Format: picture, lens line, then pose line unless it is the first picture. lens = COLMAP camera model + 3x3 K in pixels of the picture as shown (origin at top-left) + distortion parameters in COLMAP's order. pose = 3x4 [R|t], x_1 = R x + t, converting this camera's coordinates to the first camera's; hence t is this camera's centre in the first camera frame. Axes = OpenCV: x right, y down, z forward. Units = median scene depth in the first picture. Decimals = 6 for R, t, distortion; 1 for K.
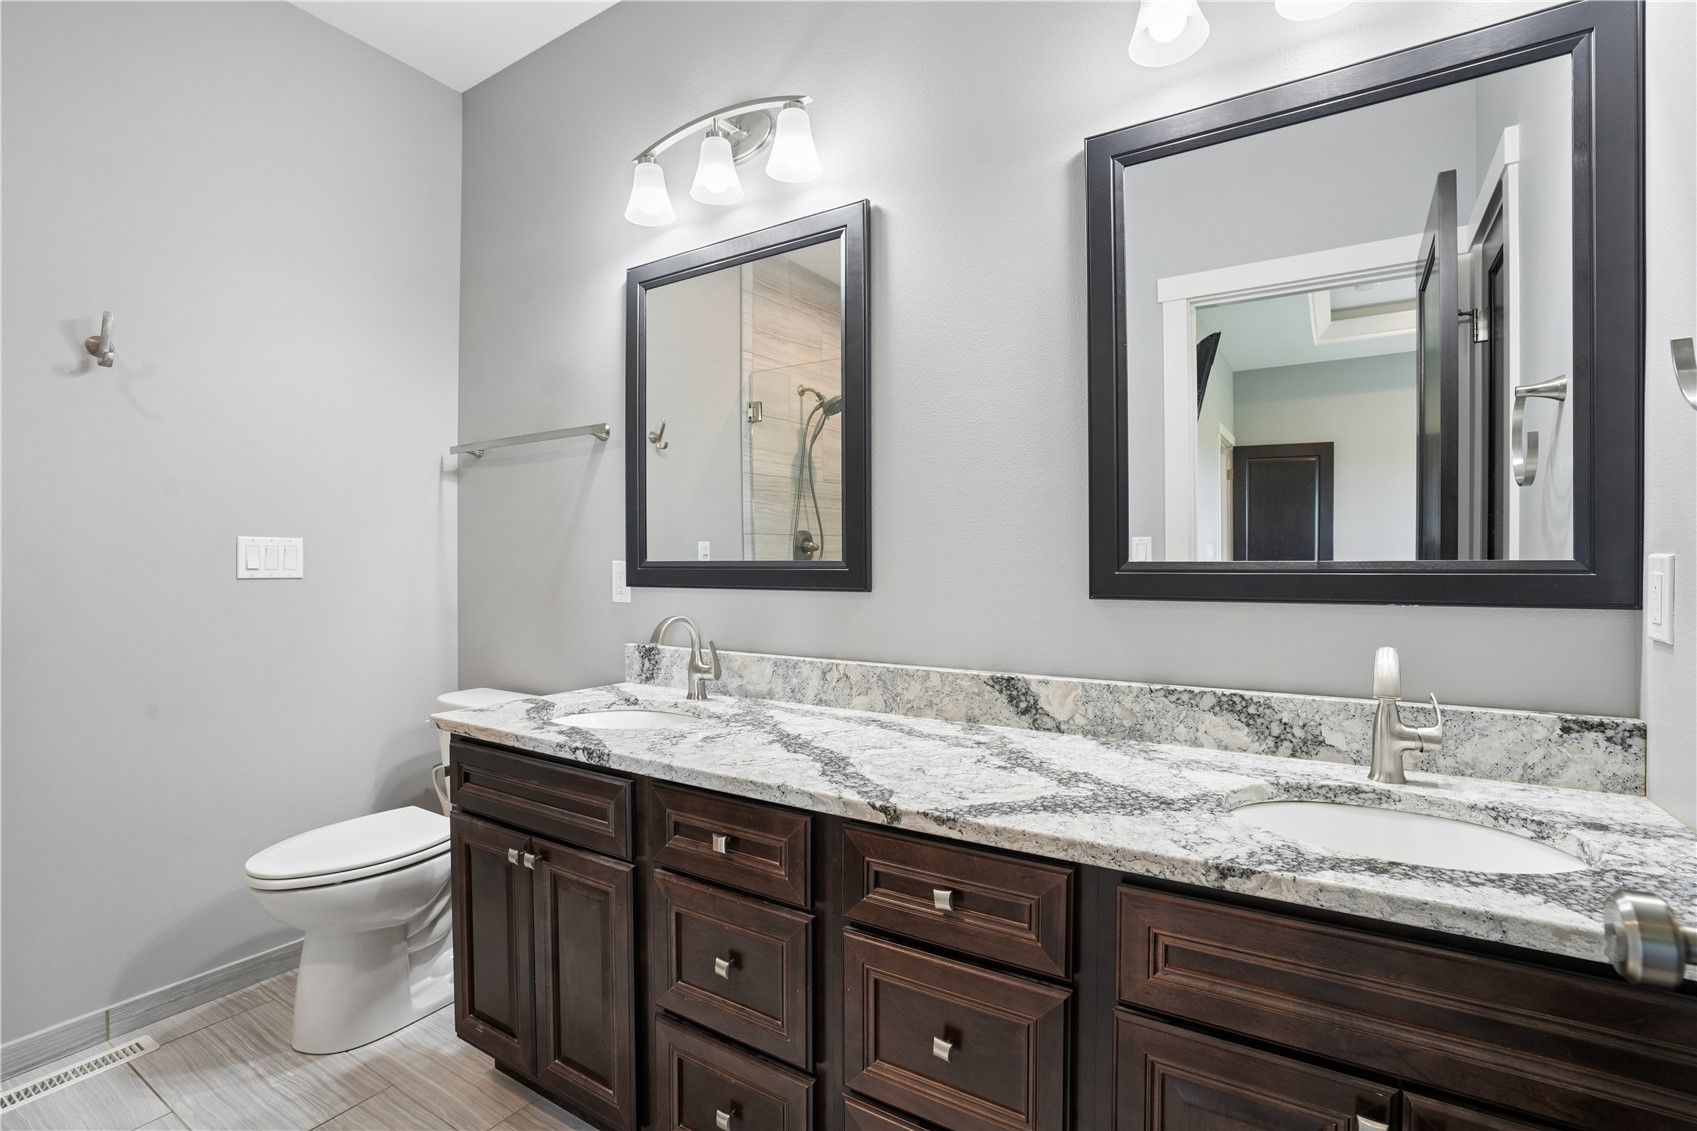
lens RADIAL K [[797.0, 0, 846.9], [0, 797.0, 567.9], [0, 0, 1]] dist [-0.014983, 0.000223]
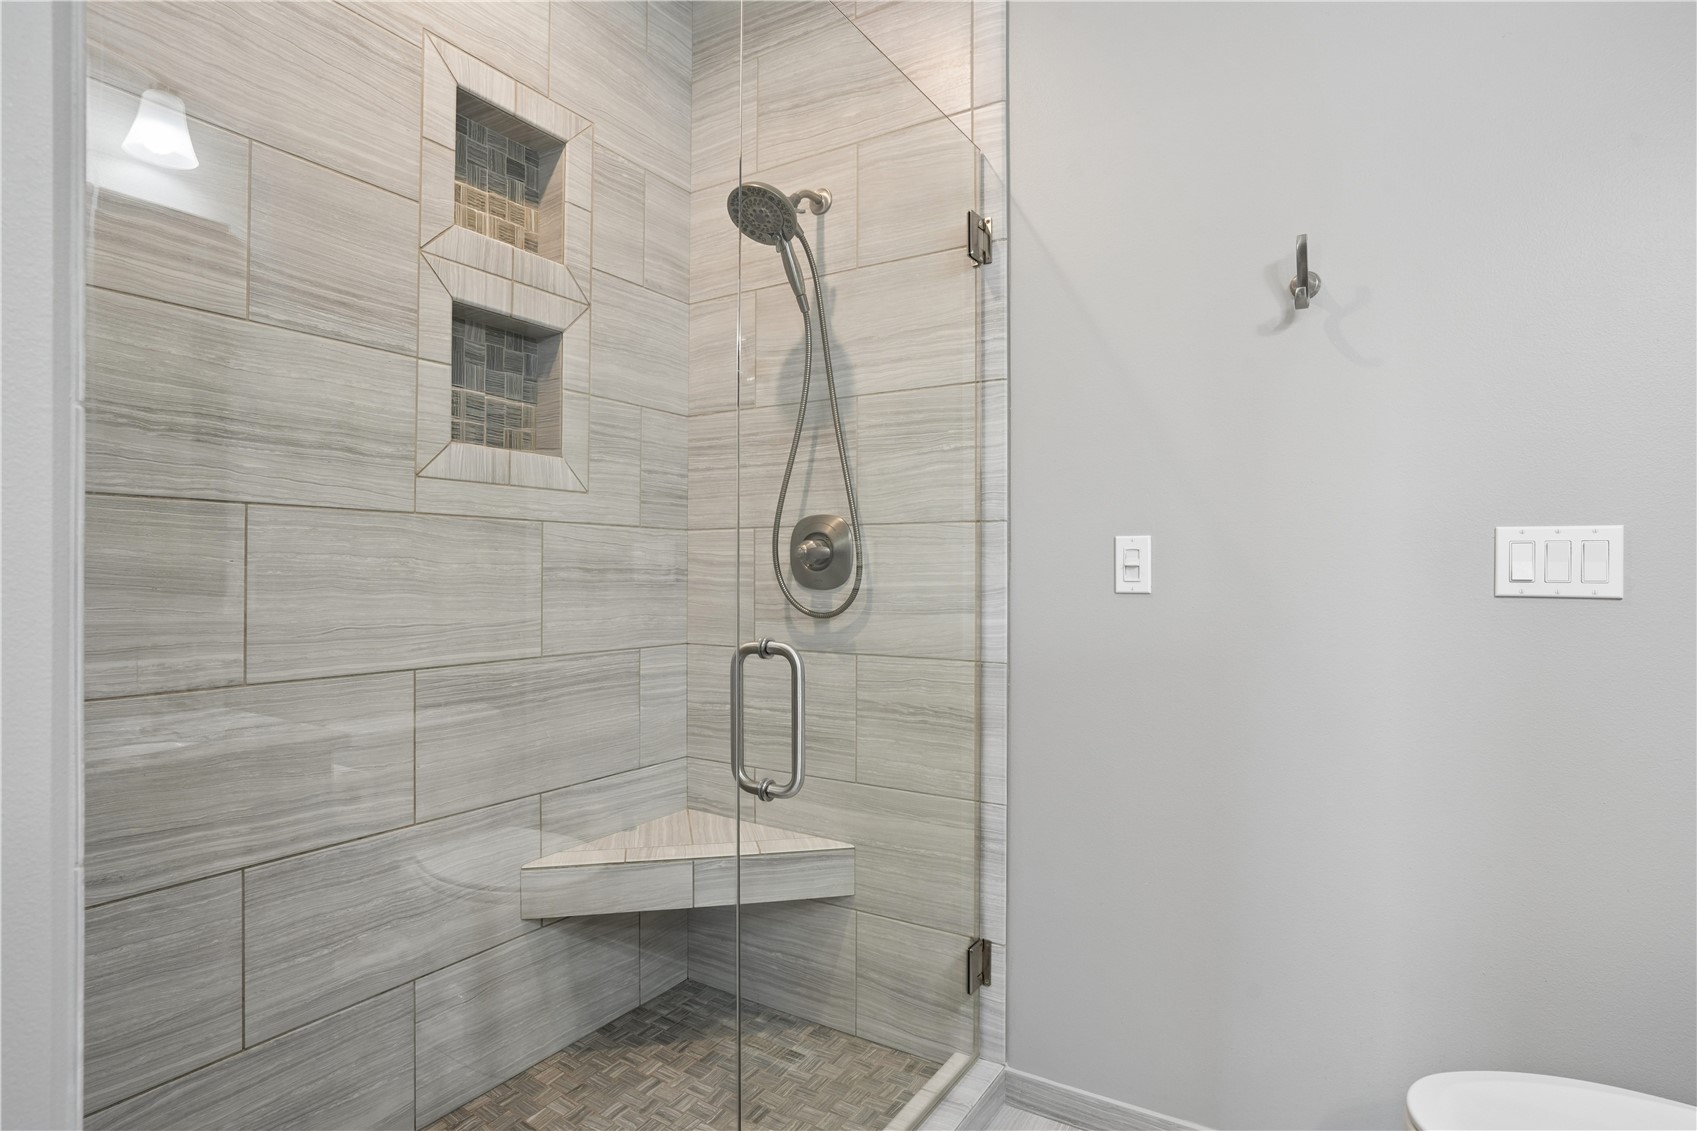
lens RADIAL K [[874.8, 0, 850.6], [0, 874.8, 567.0], [0, 0, 1]] dist [-0.019862, 0.000085]
pose [[0.009067, -0.002803, -0.999955, -0.102830], [-0.005058, 0.999983, -0.002849, -0.004290], [0.999946, 0.005083, 0.009052, 0.490154]]
